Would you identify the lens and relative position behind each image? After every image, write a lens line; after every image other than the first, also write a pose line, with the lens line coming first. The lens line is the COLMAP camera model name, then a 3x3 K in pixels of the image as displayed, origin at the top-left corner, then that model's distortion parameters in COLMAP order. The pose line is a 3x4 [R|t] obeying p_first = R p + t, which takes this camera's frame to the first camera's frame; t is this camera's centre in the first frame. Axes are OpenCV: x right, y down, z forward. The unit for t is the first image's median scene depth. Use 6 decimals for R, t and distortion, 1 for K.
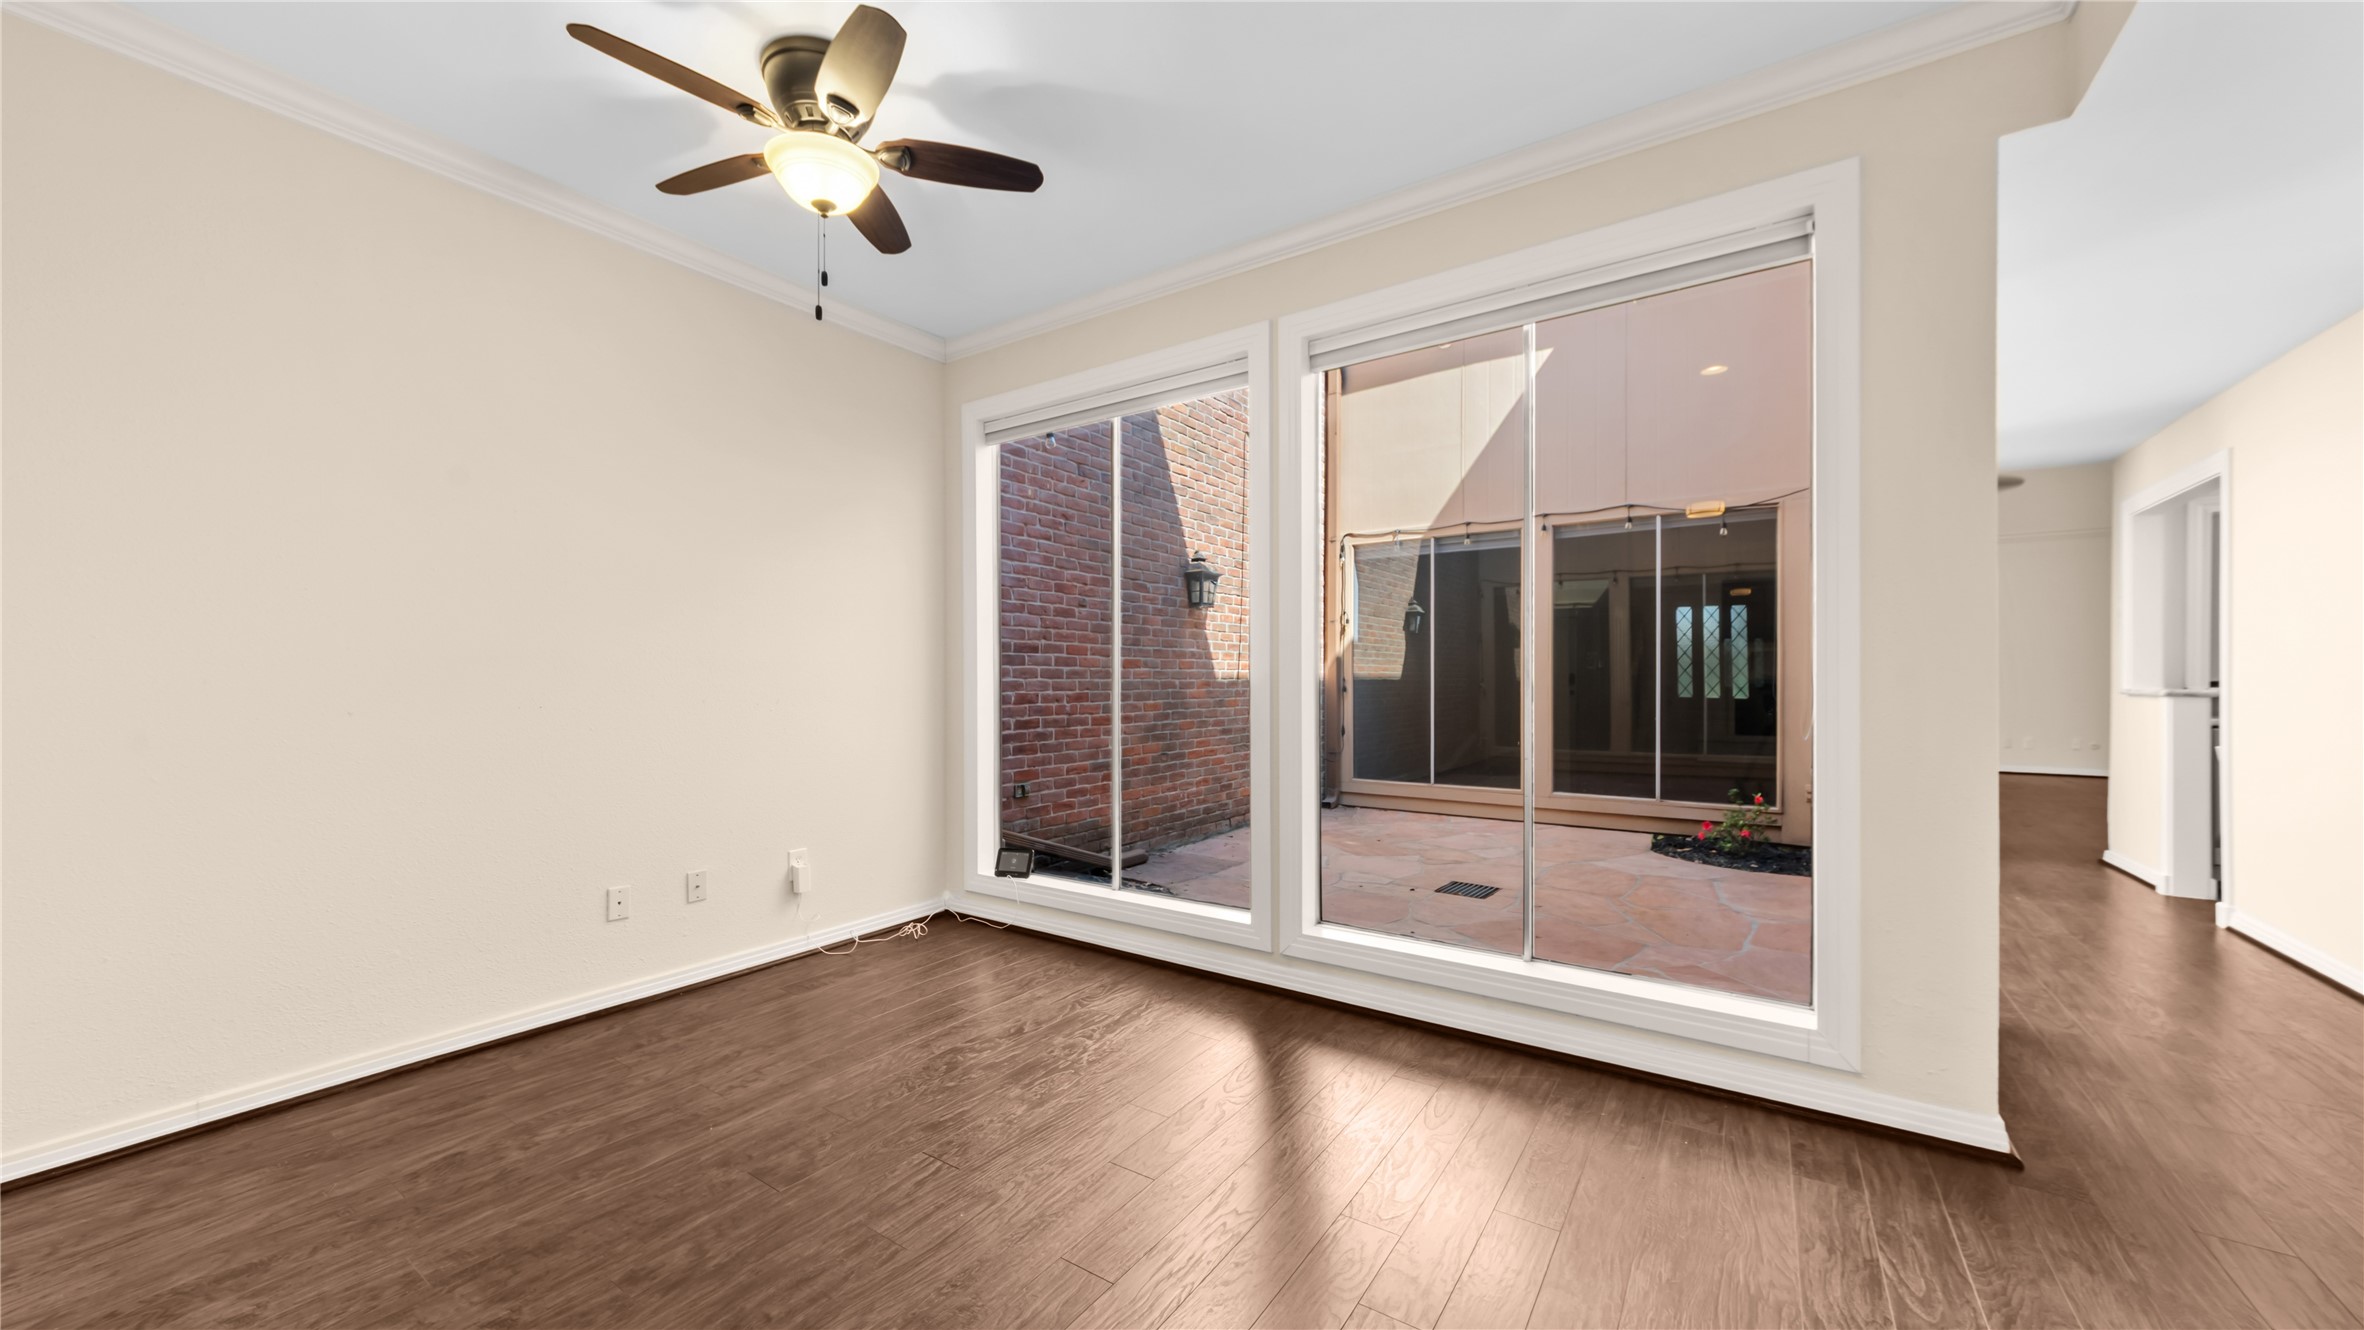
lens RADIAL K [[853.1, 0, 1172.5], [0, 853.1, 685.3], [0, 0, 1]] dist [-0.002028, 0.000259]
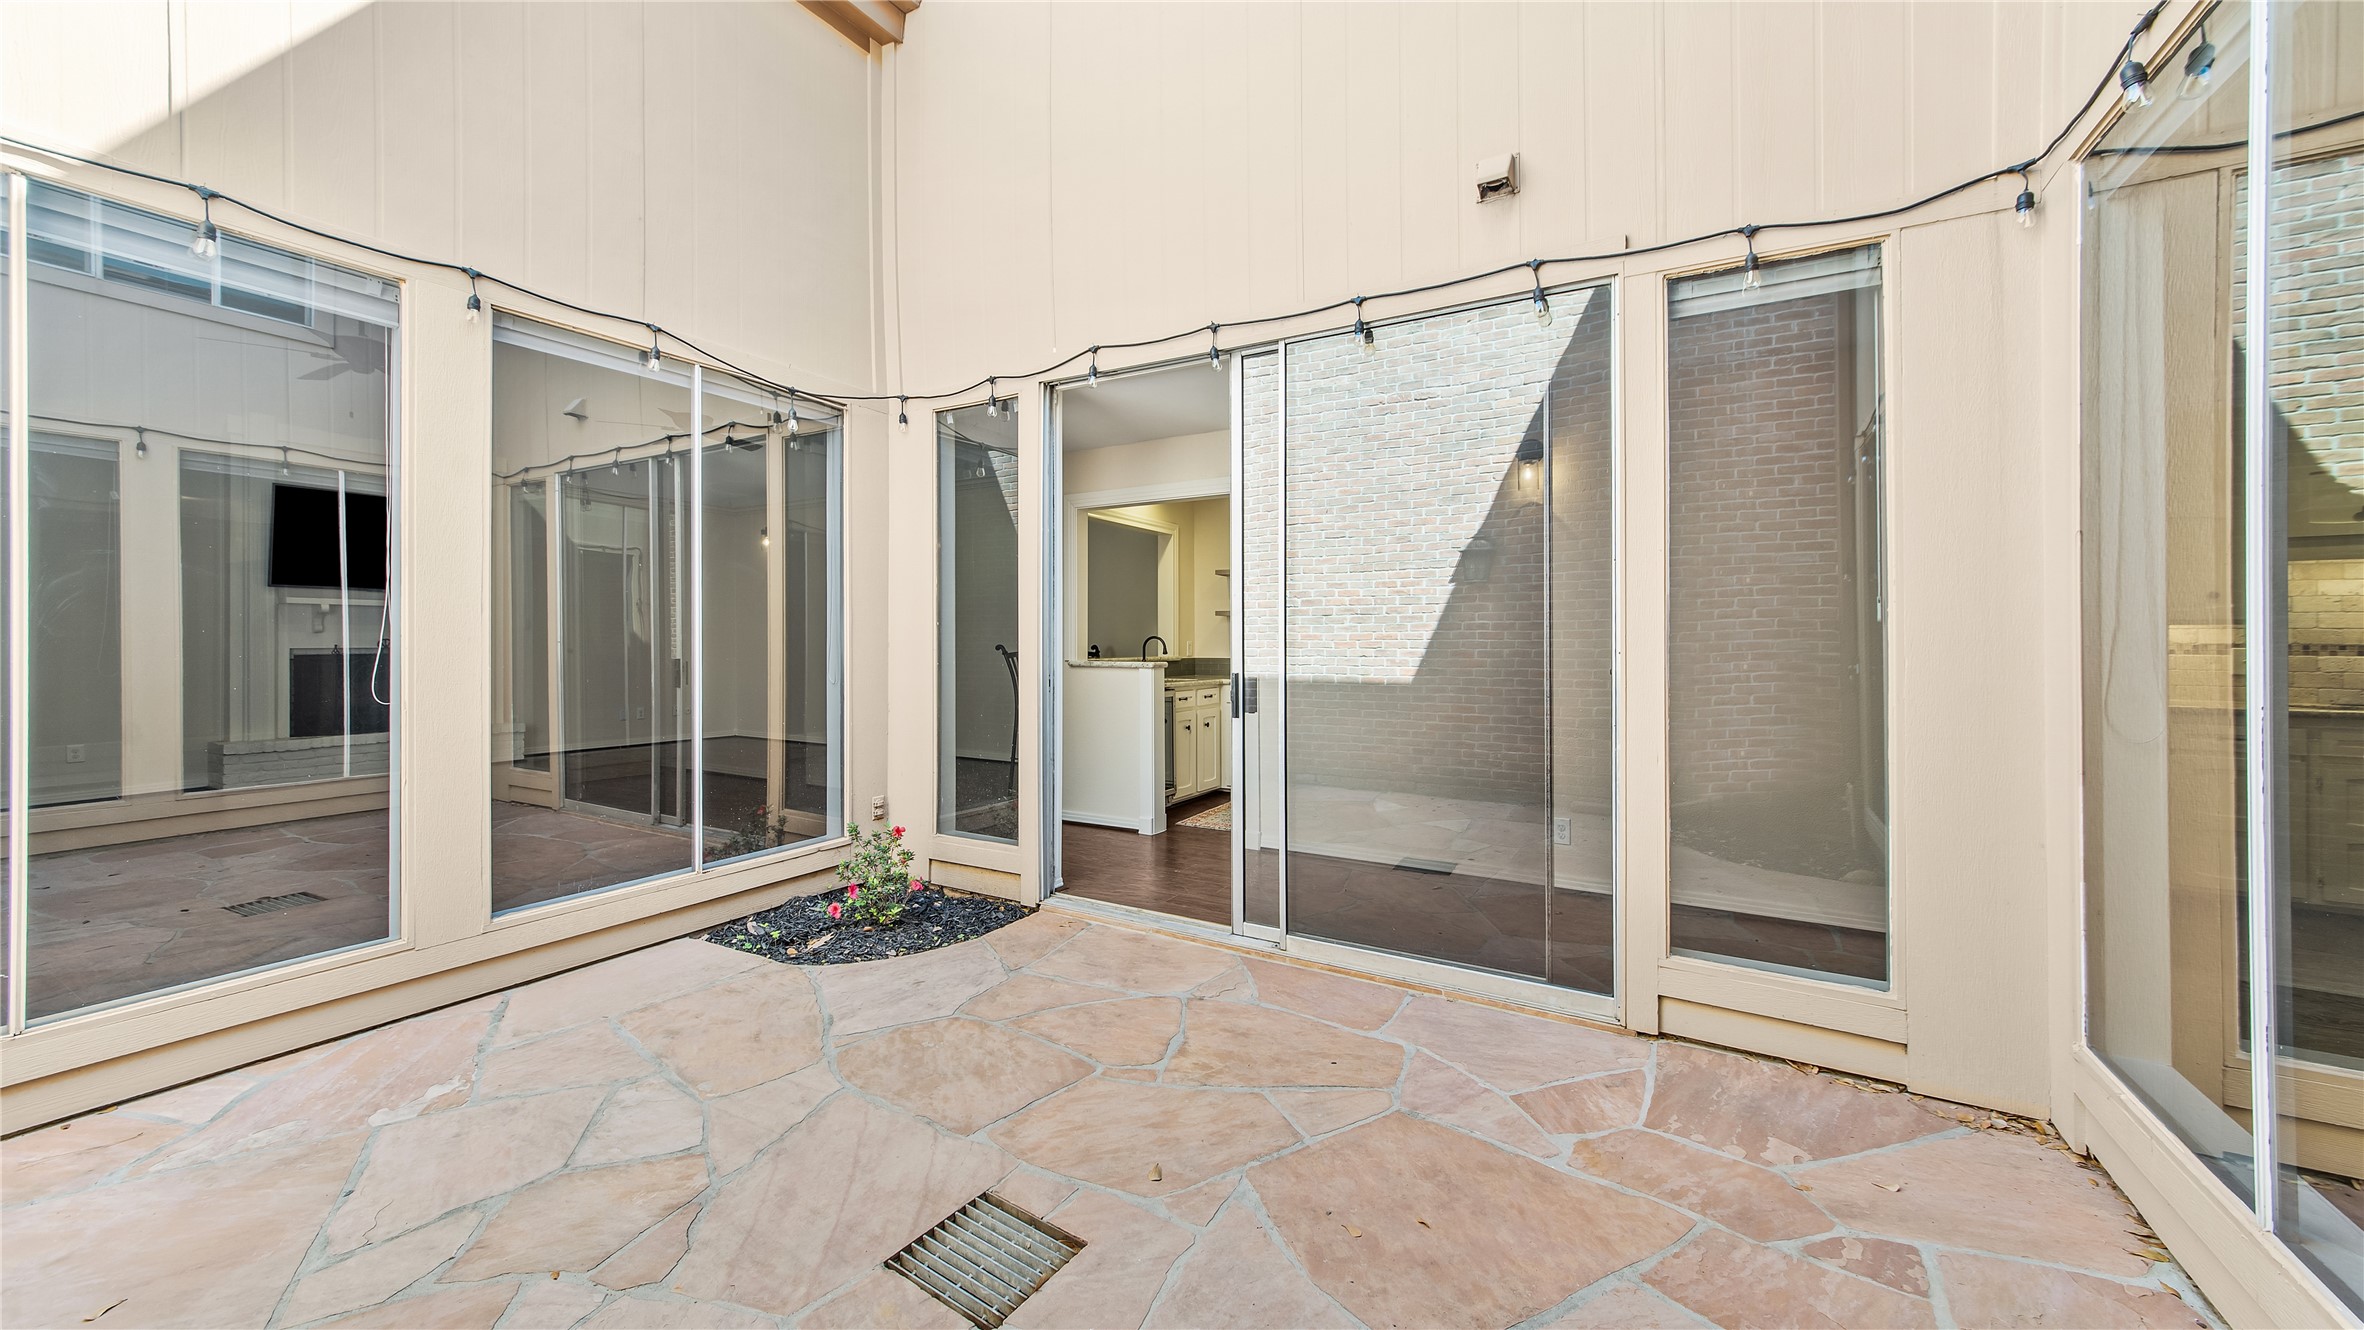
lens RADIAL K [[853.1, 0, 1184.9], [0, 853.1, 648.2], [0, 0, 1]] dist [-0.002028, 0.000259]
pose [[-0.082353, -0.007246, 0.996577, -0.030660], [0.000516, 0.999973, 0.007313, -0.028968], [-0.996603, 0.001117, -0.082347, 1.263479]]
